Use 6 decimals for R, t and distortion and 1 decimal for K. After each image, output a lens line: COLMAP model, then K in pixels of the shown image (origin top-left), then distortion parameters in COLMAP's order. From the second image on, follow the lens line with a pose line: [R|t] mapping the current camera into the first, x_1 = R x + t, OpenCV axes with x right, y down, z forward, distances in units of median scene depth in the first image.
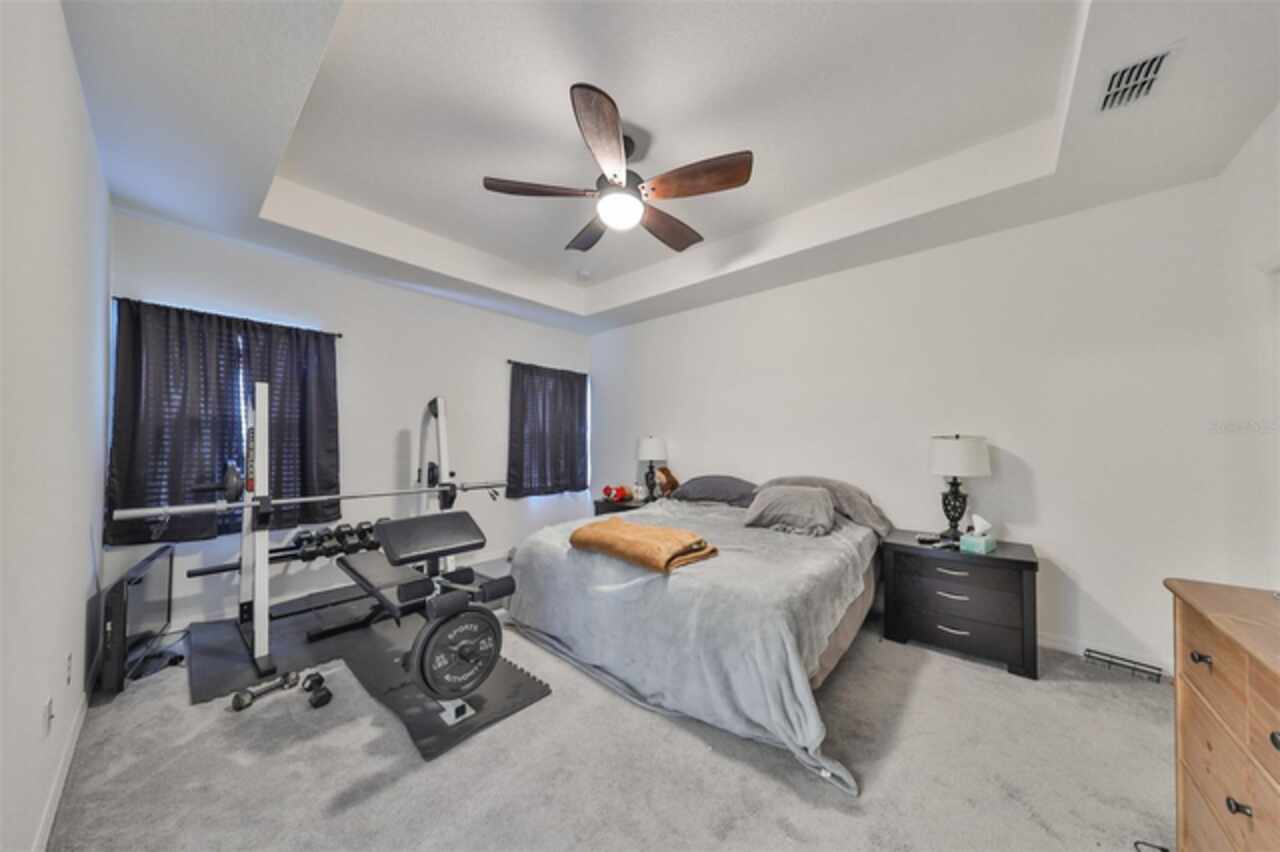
lens RADIAL K [[399.9, 0, 652.6], [0, 399.9, 442.8], [0, 0, 1]] dist [-0.000387, -0.000006]
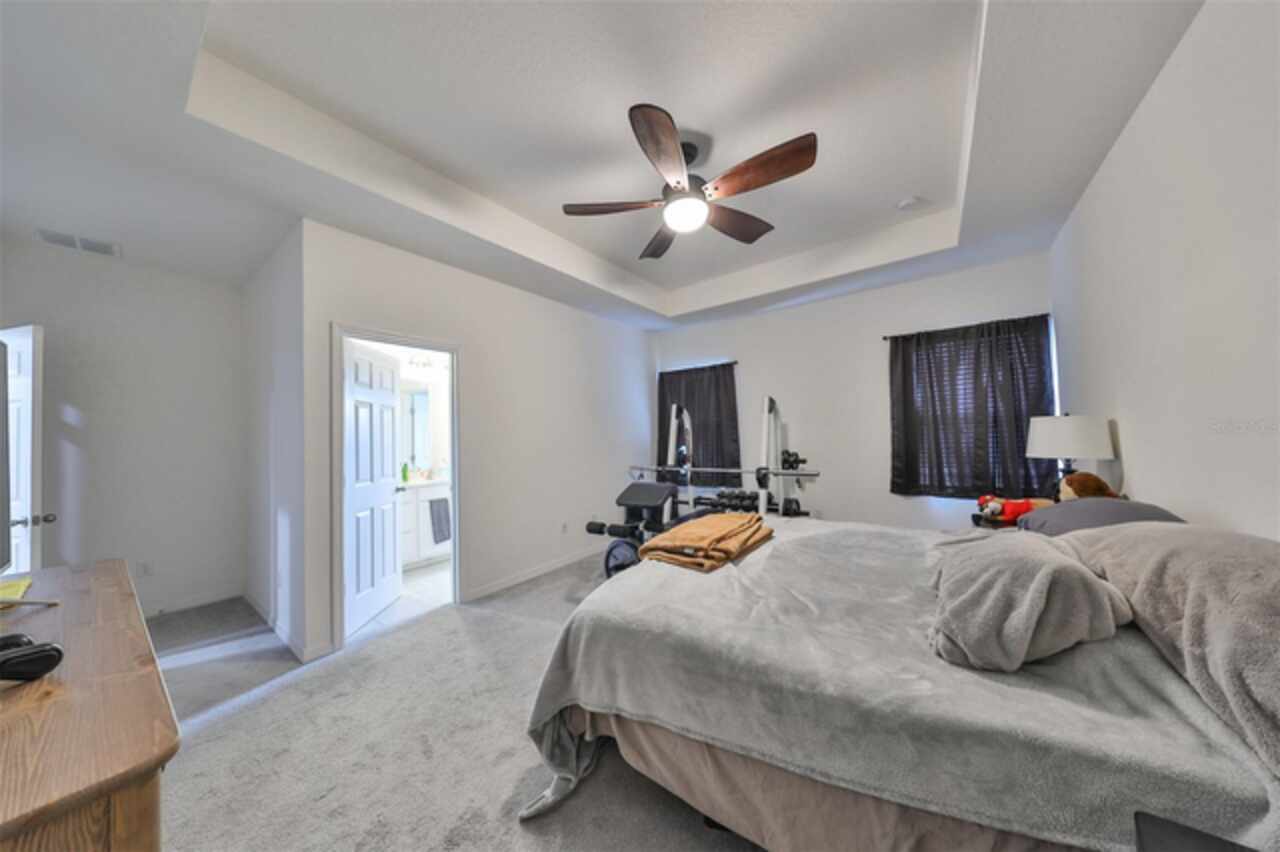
lens RADIAL K [[399.9, 0, 652.6], [0, 399.9, 442.8], [0, 0, 1]] dist [-0.000387, -0.000006]
pose [[0.066233, 0.009715, -0.997757, 0.674329], [0.025921, 0.999598, 0.011454, 0.003702], [0.997467, -0.026622, 0.065954, 0.590458]]
